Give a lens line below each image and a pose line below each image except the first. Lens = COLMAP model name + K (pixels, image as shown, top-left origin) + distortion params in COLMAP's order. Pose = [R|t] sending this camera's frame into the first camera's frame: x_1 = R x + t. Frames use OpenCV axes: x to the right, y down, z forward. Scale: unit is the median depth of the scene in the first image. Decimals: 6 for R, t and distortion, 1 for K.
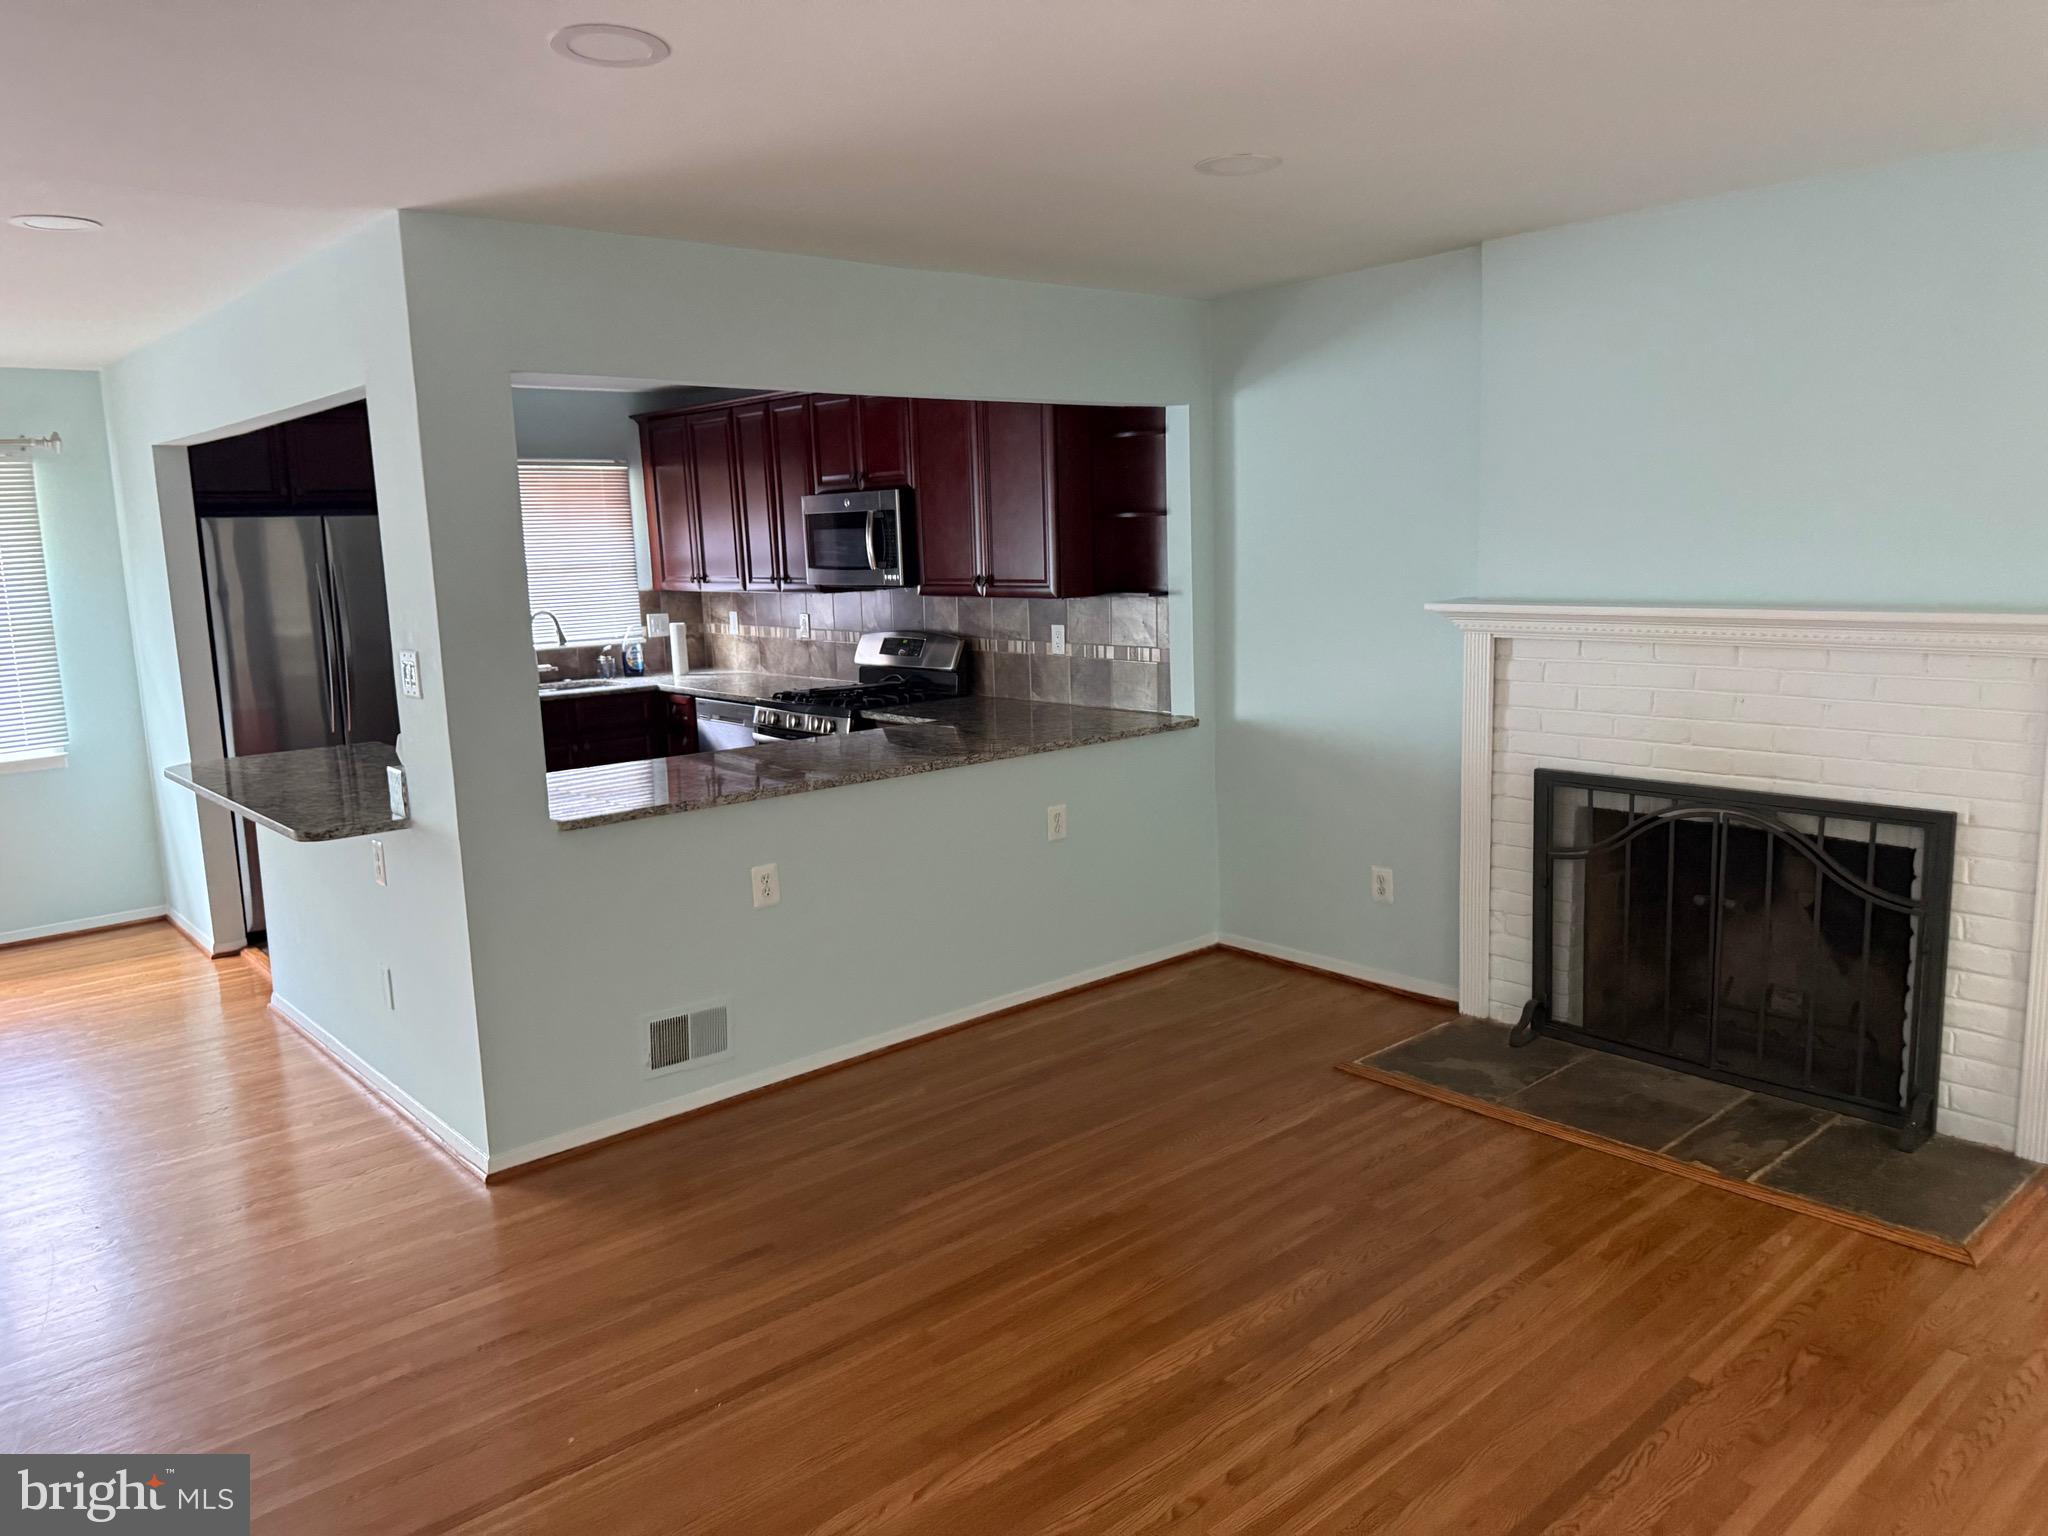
lens RADIAL K [[1429.2, 0, 1039.6], [0, 1429.2, 744.8], [0, 0, 1]] dist [0.022468, -0.038360]
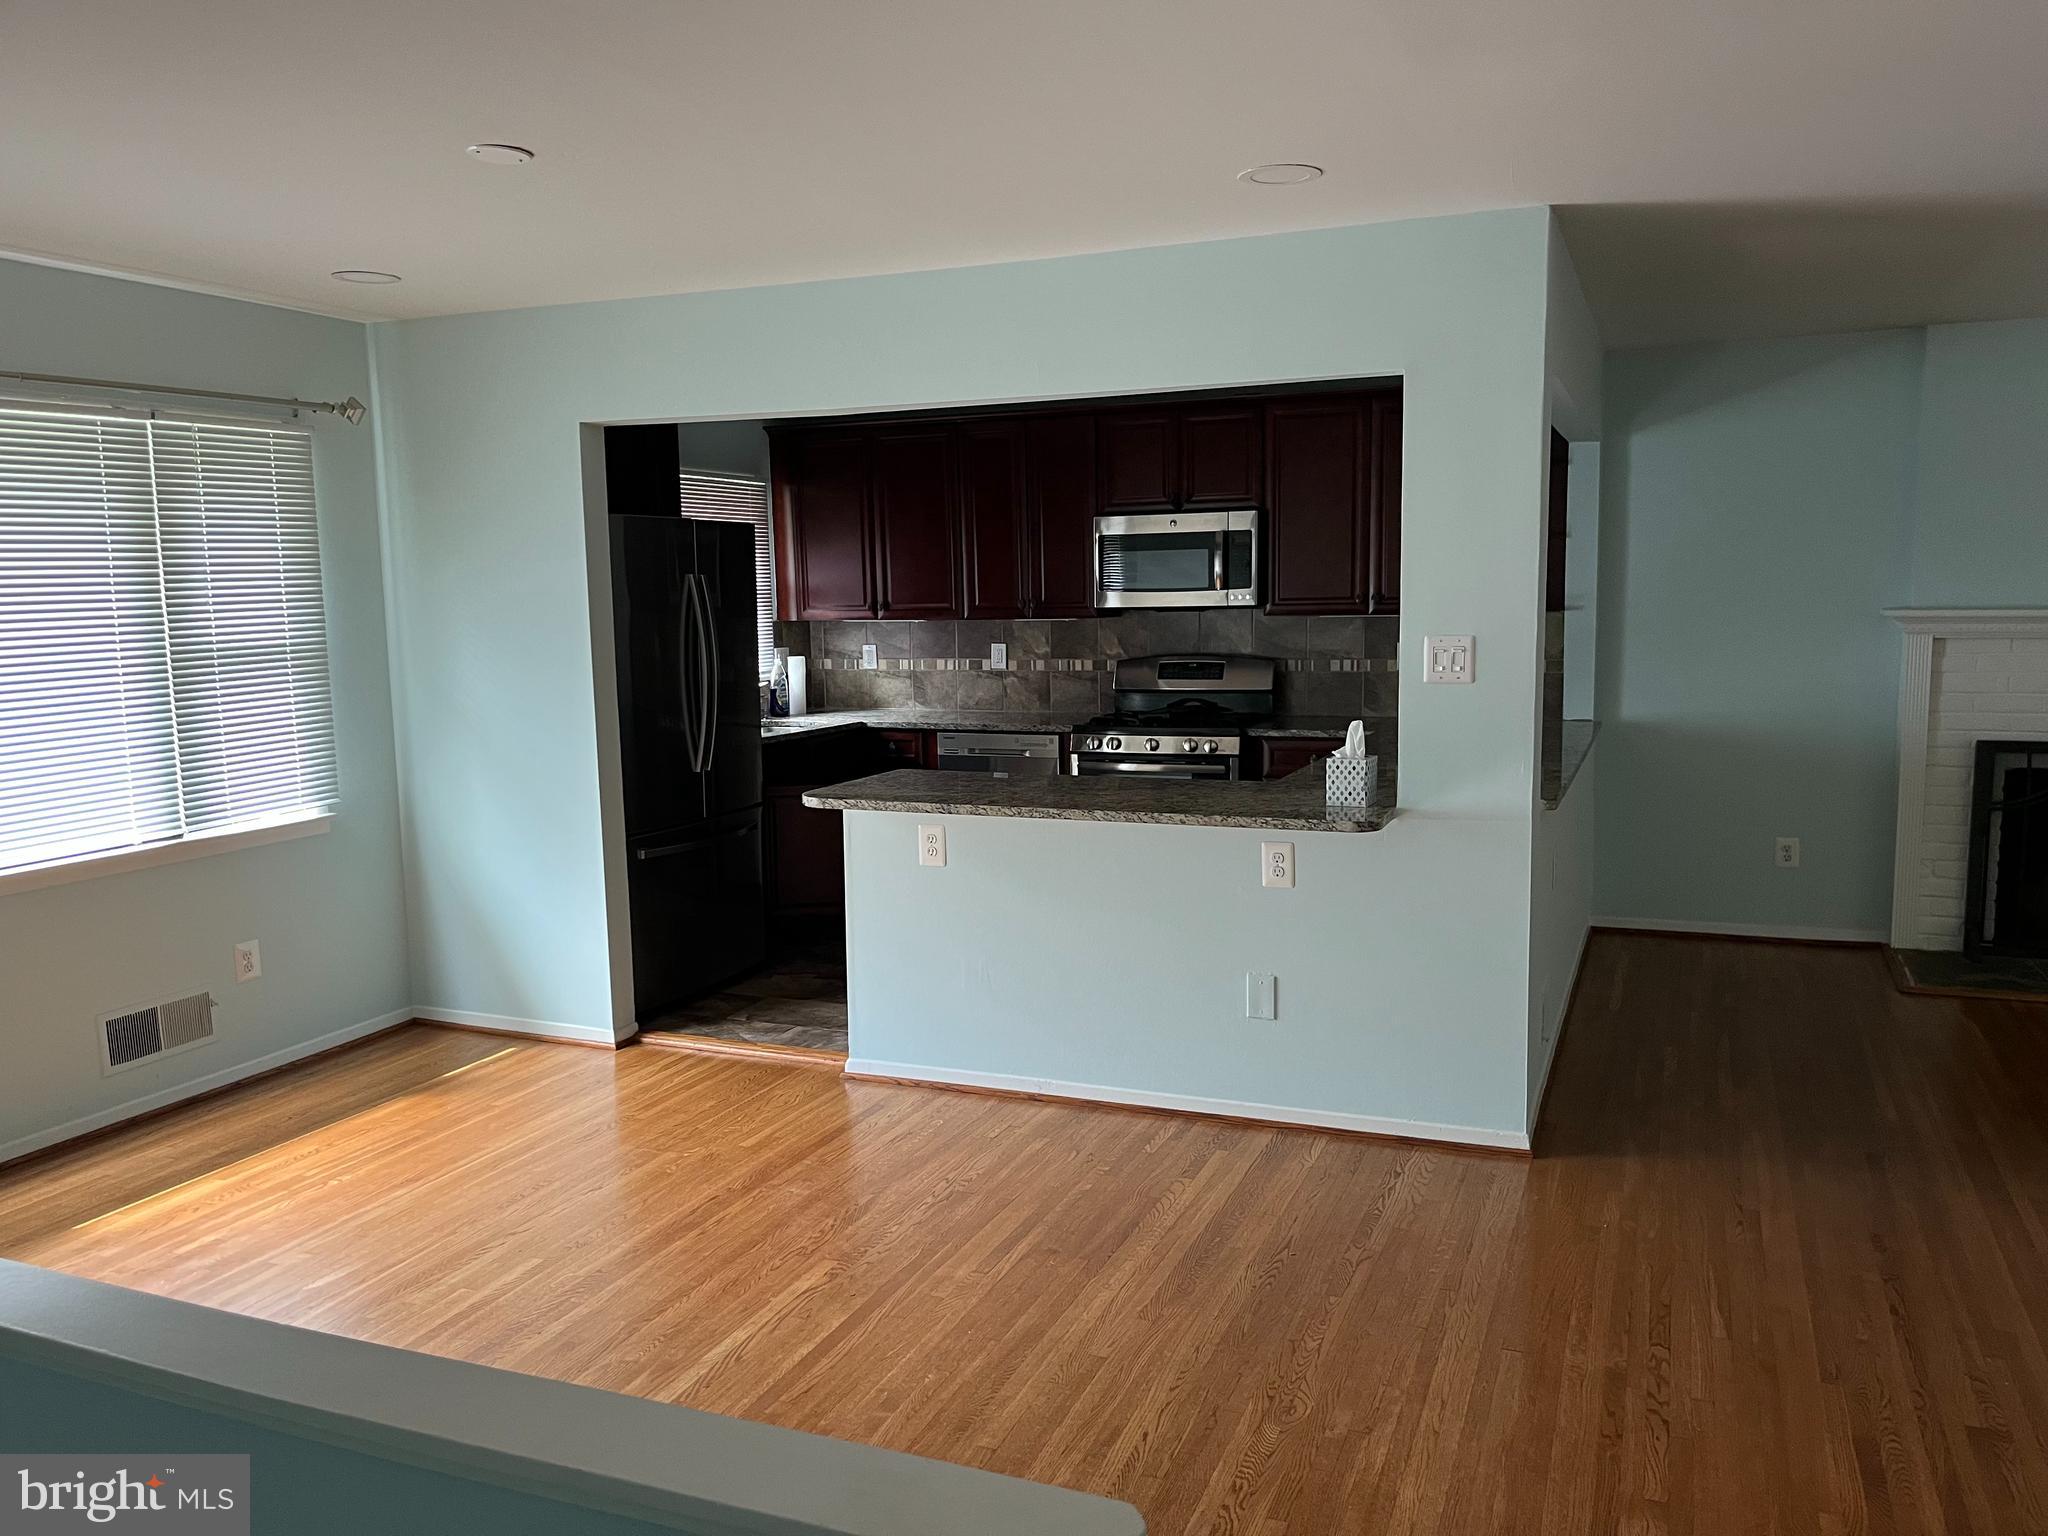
lens RADIAL K [[1522.8, 0, 1034.4], [0, 1522.8, 780.7], [0, 0, 1]] dist [0.021249, -0.035743]
pose [[0.904726, -0.039285, 0.424179, -0.949151], [0.052811, 0.998401, -0.020172, 0.034379], [-0.422708, 0.040651, 0.905354, 0.132229]]
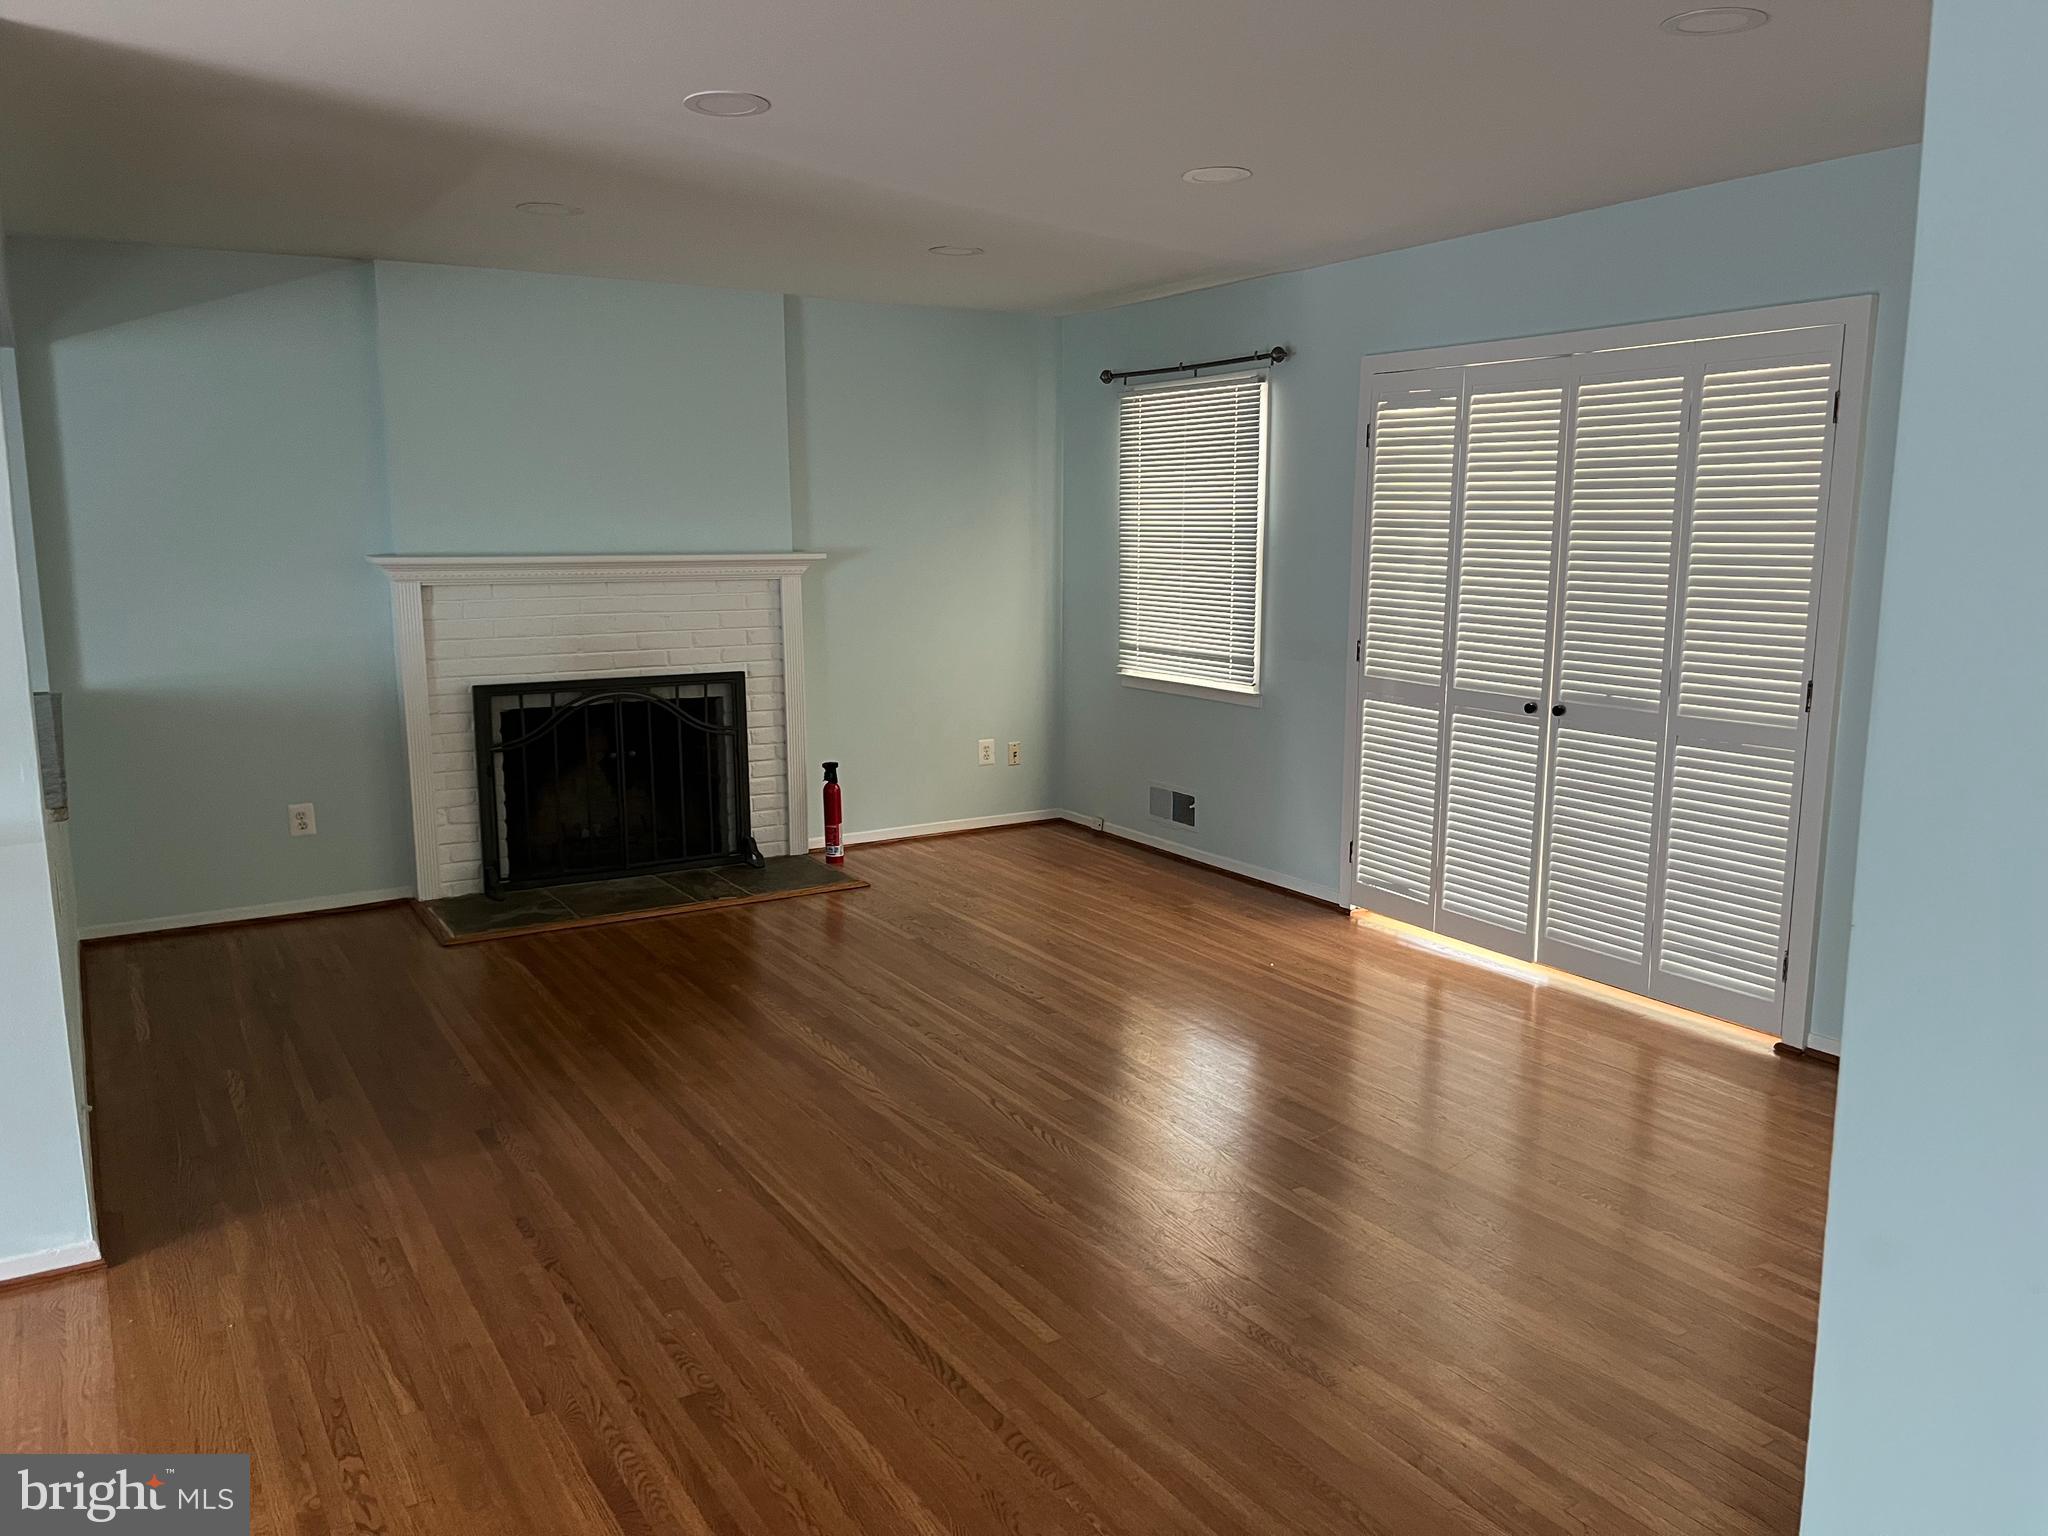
lens RADIAL K [[1522.8, 0, 1029.1], [0, 1522.8, 788.6], [0, 0, 1]] dist [0.021249, -0.035743]
pose [[0.170625, -0.139865, 0.975359, -0.887989], [0.137191, 0.983605, 0.117048, 0.015087], [-0.975739, 0.113839, 0.187016, 0.263602]]
